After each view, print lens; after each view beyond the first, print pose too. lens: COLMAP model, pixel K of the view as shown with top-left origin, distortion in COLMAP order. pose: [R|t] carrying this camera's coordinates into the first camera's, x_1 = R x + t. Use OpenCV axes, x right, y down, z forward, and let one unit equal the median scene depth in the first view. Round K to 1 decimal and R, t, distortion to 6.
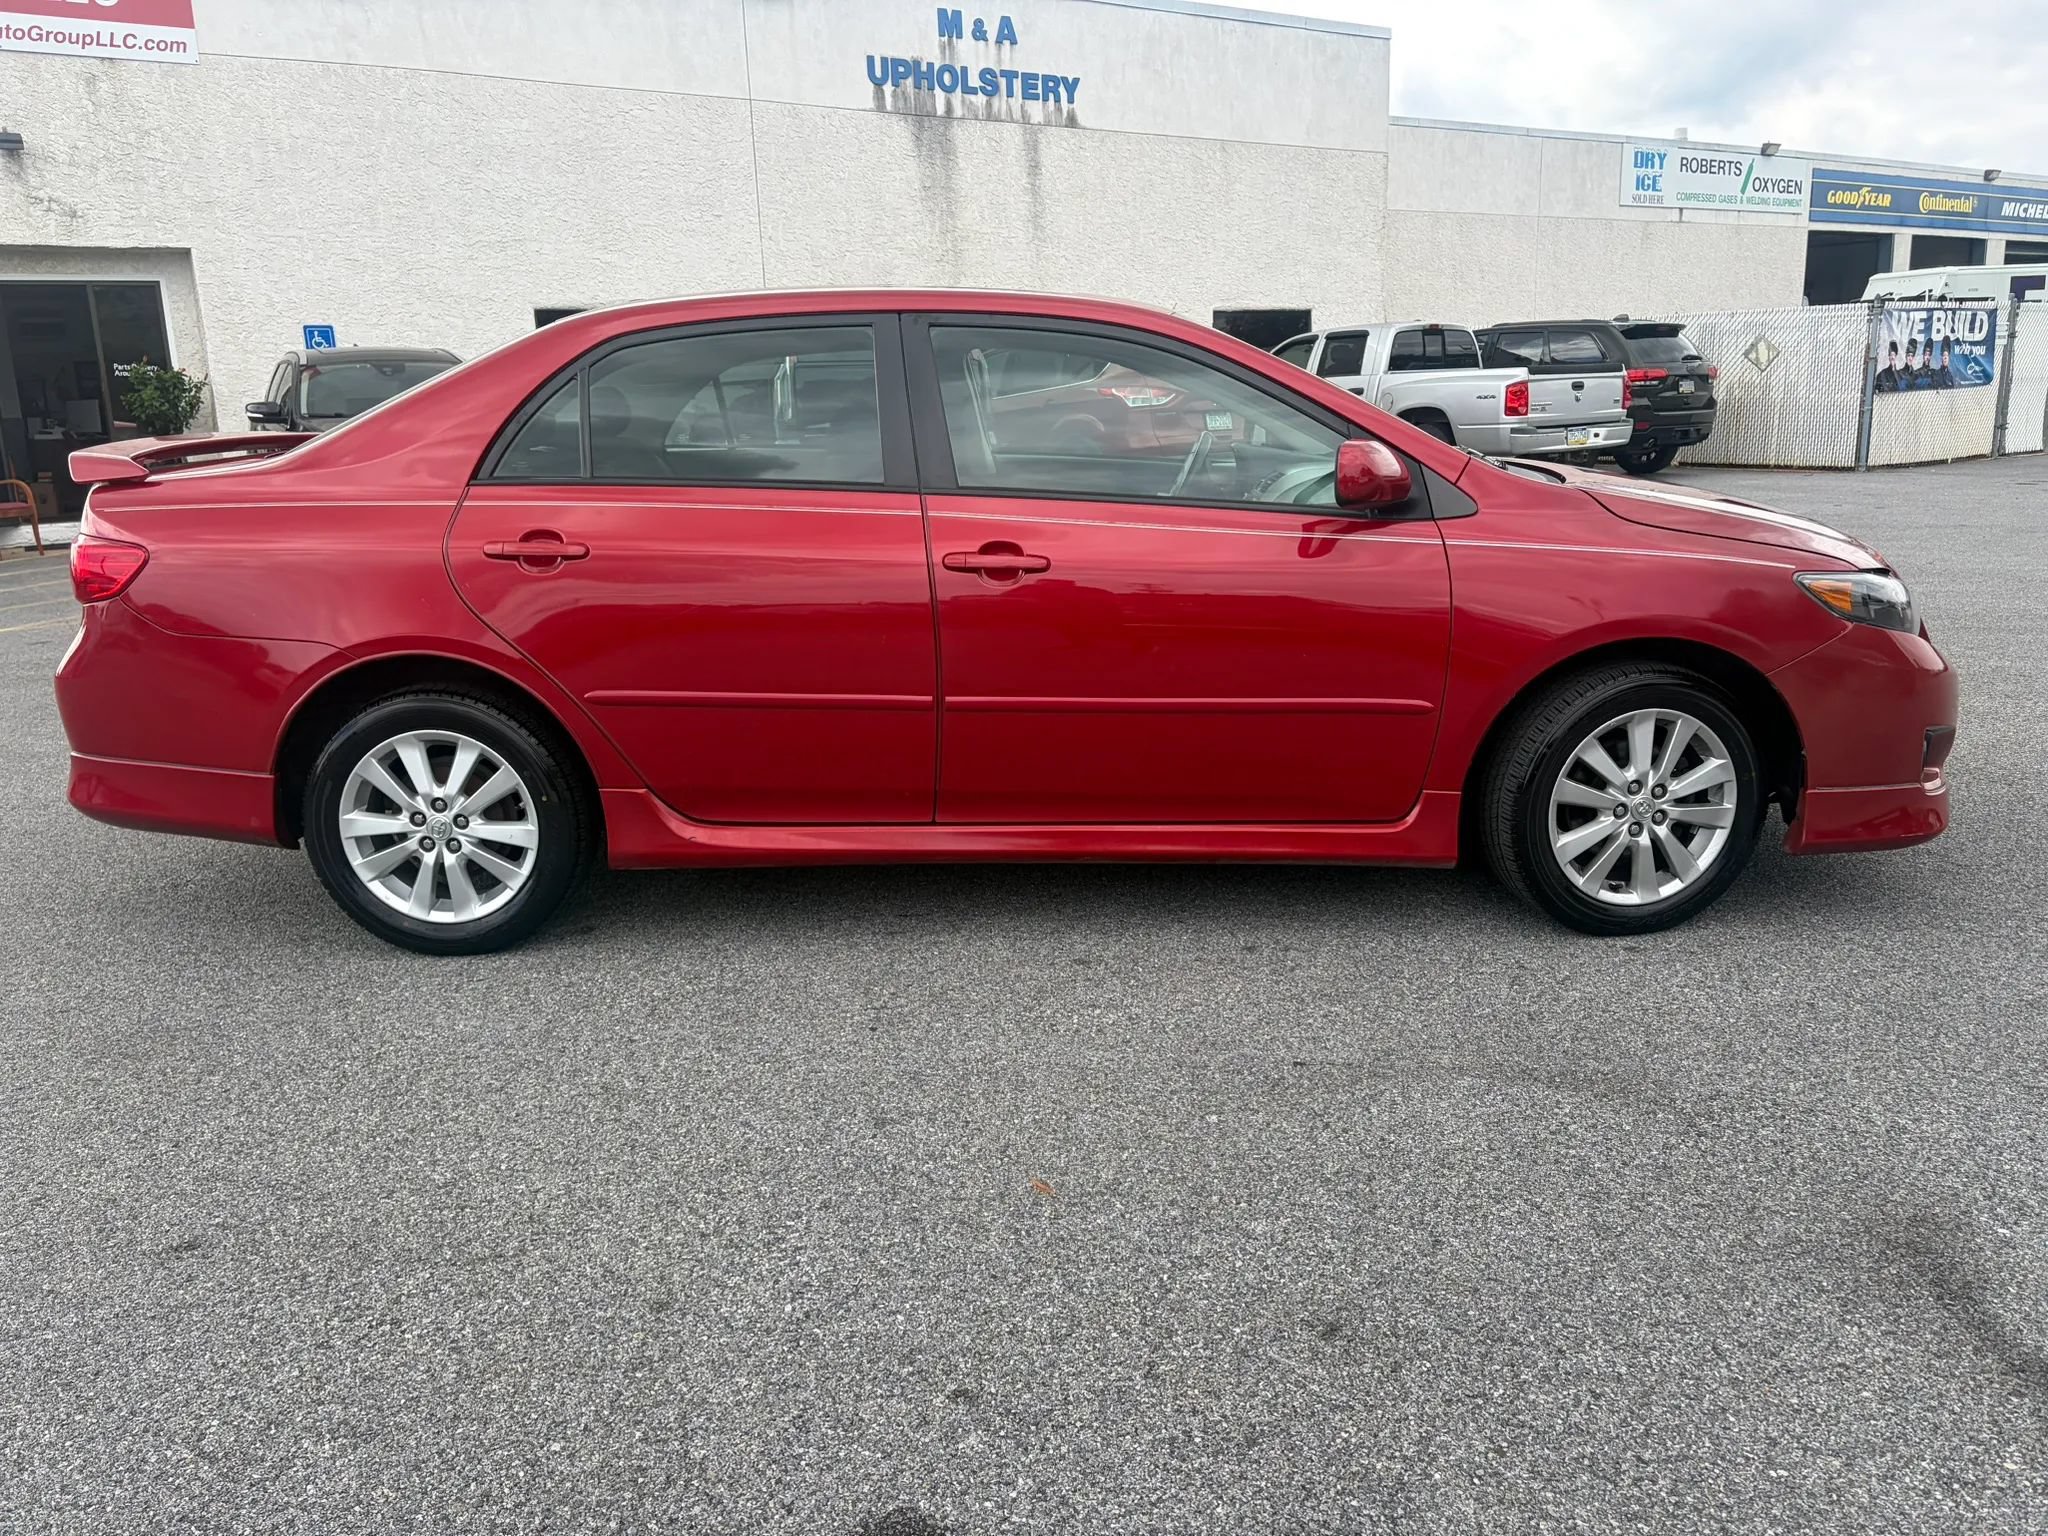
lens RADIAL K [[1543.6, 0, 1033.3], [0, 1543.6, 754.7], [0, 0, 1]] dist [0.058471, -0.063140]
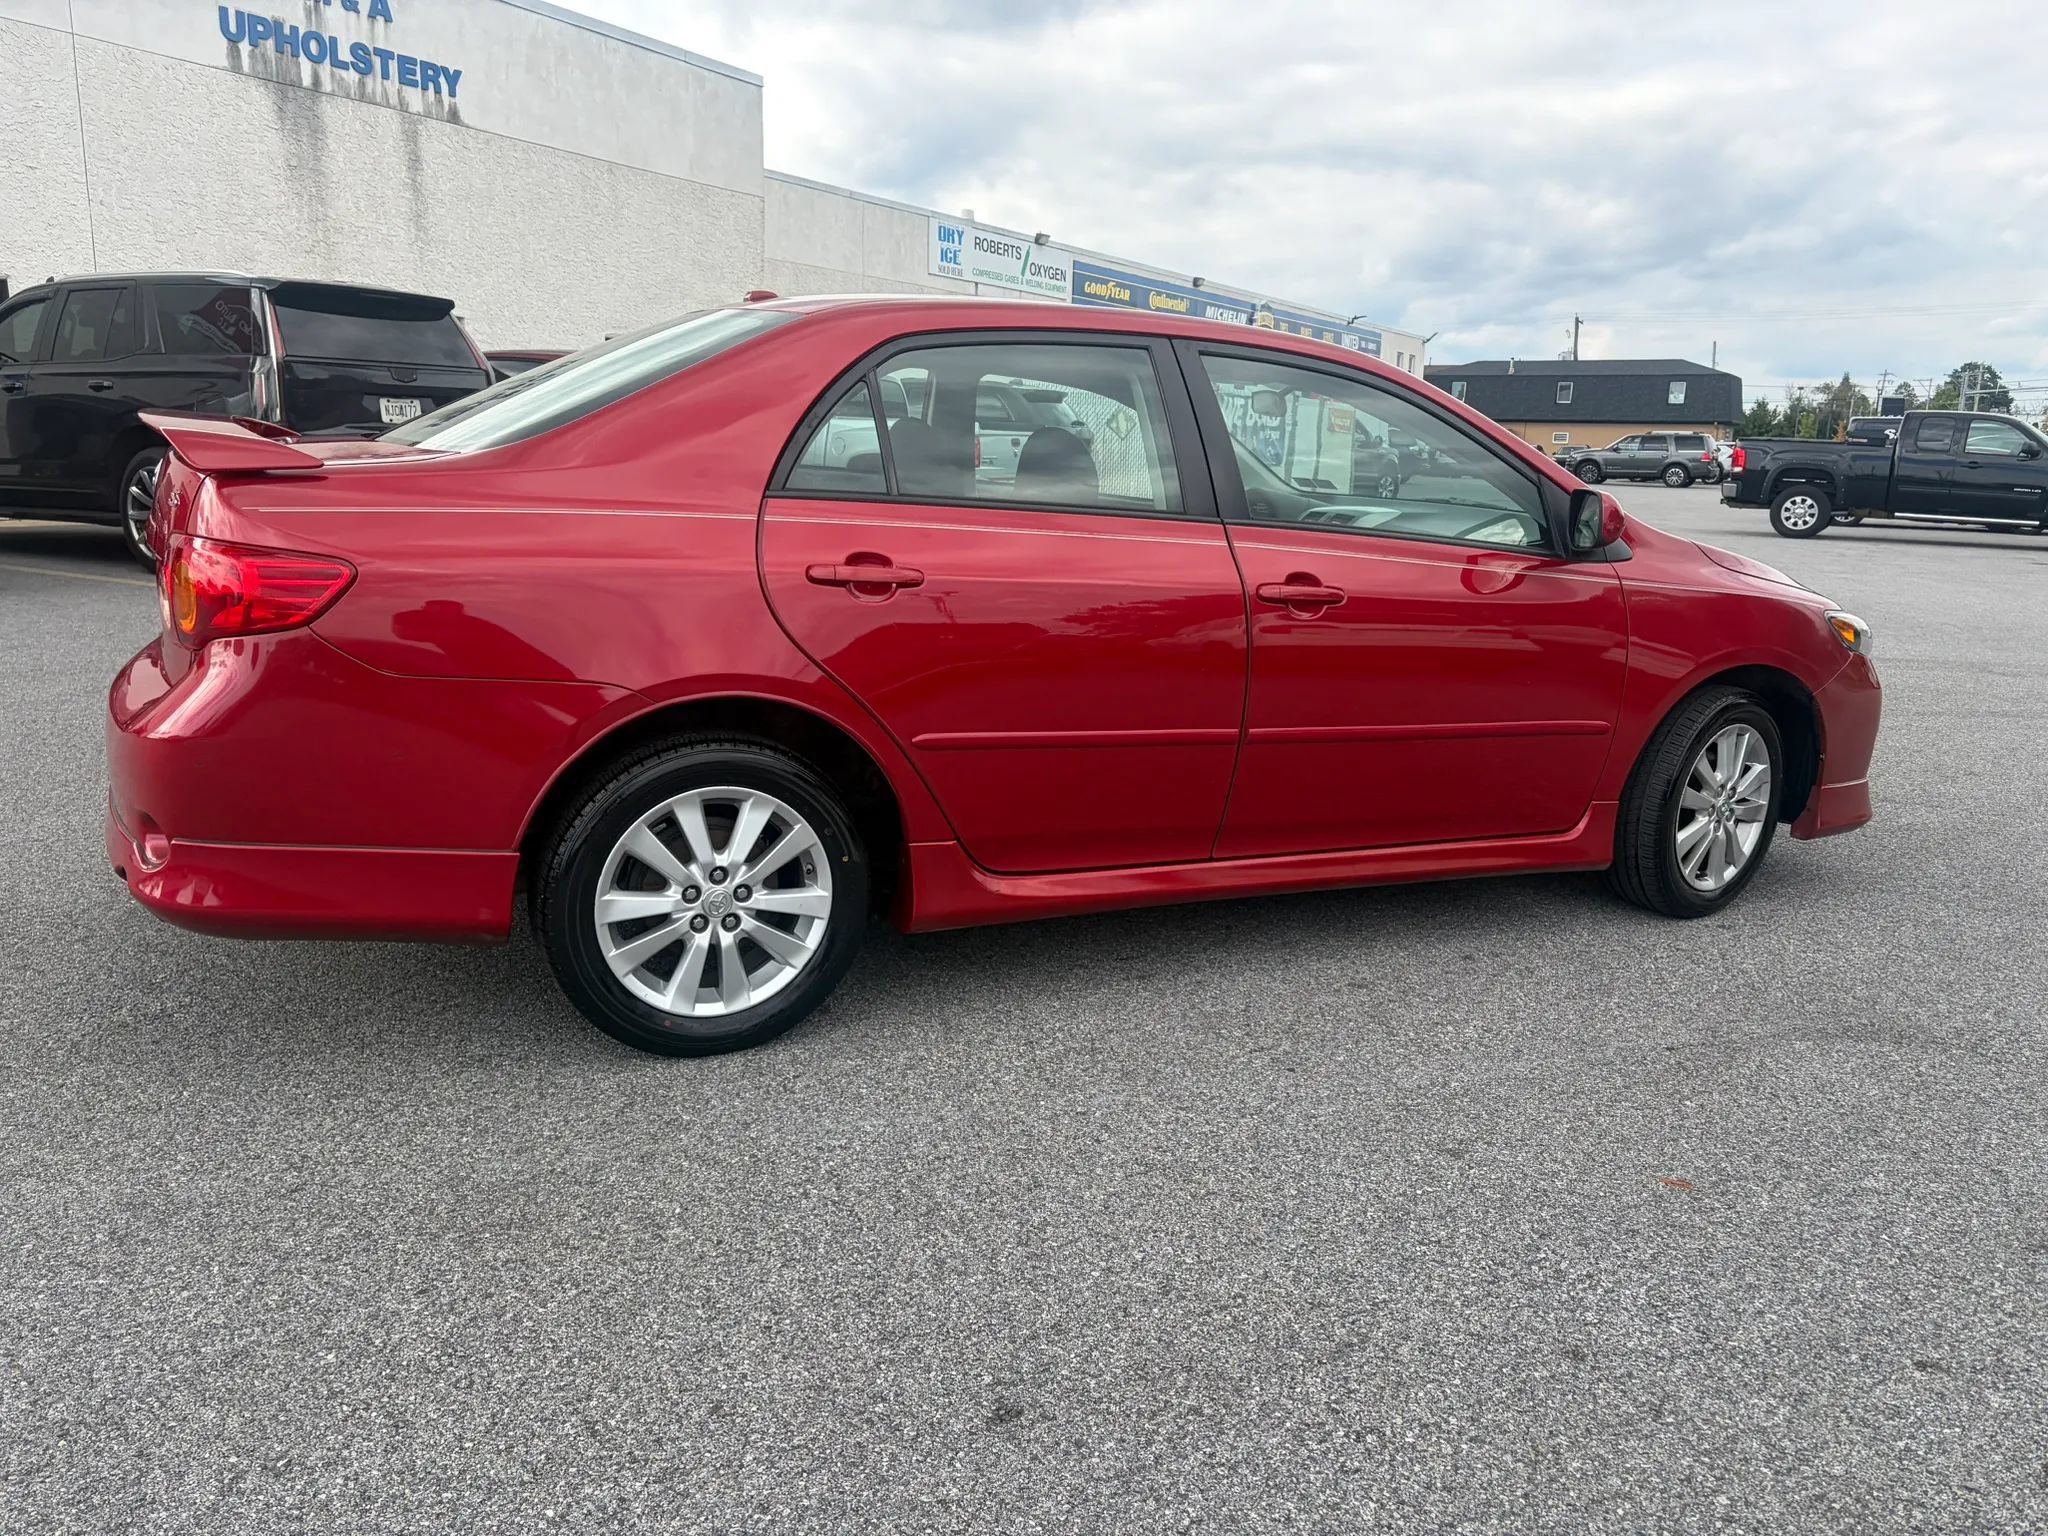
lens RADIAL K [[1543.6, 0, 1039.2], [0, 1543.6, 770.6], [0, 0, 1]] dist [0.058471, -0.063140]
pose [[0.887898, -0.038407, 0.458435, -0.142168], [0.045036, 0.998979, -0.003533, -0.003145], [-0.457832, 0.023784, 0.888721, 0.040875]]
